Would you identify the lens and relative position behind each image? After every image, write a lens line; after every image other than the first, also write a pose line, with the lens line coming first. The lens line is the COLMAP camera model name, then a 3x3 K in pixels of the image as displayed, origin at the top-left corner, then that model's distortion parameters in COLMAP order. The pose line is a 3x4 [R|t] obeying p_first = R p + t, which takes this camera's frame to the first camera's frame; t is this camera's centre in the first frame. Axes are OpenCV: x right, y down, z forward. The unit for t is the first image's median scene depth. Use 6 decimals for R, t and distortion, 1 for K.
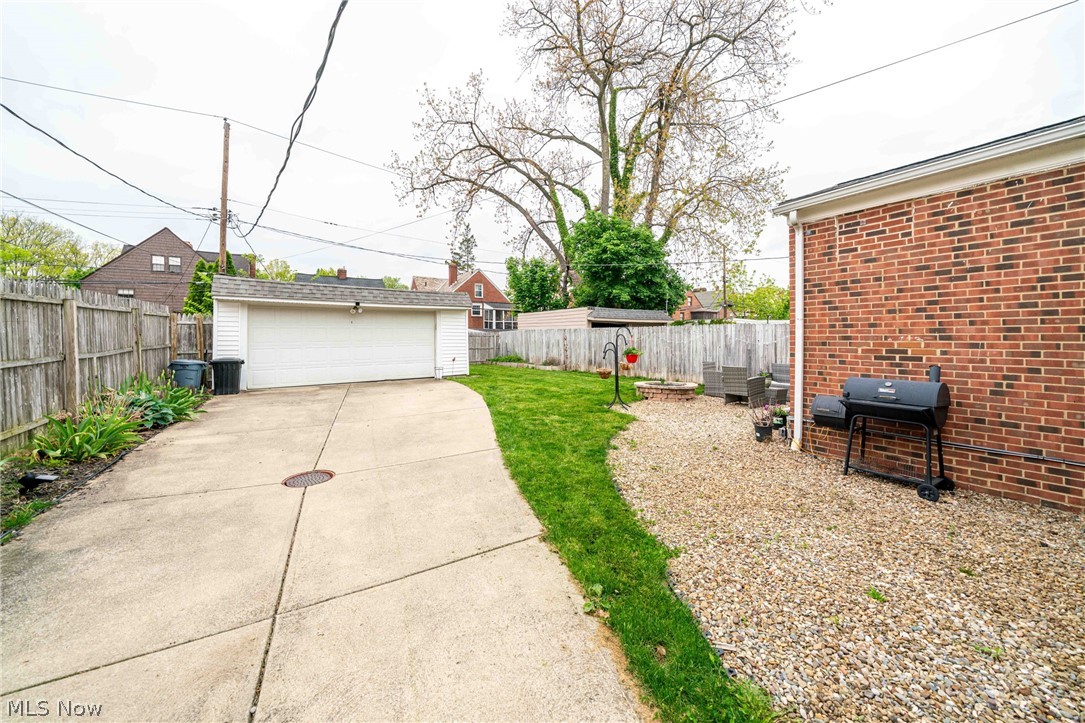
lens RADIAL K [[391.7, 0, 541.2], [0, 391.7, 335.5], [0, 0, 1]] dist [0.000415, -0.000052]
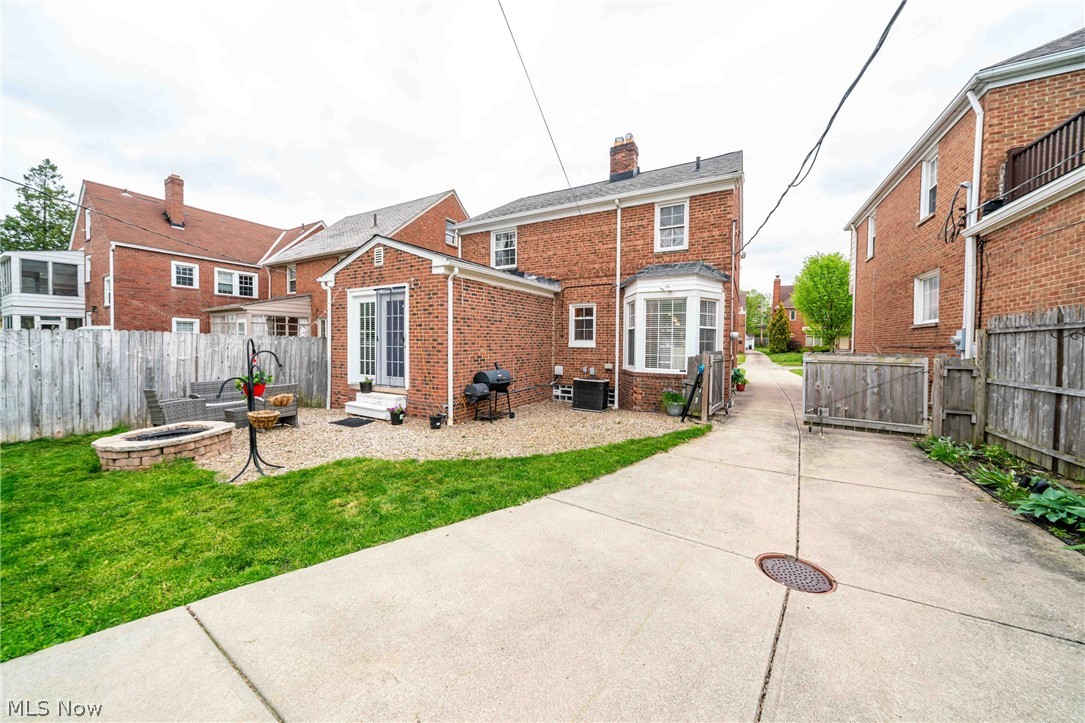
lens RADIAL K [[360.5, 0, 543.3], [0, 360.5, 356.0], [0, 0, 1]] dist [-0.002685, -0.000156]
pose [[-0.457716, -0.032441, 0.888506, -0.843639], [-0.007032, 0.999435, 0.032869, -0.026475], [-0.889070, 0.008797, -0.457686, 1.507274]]
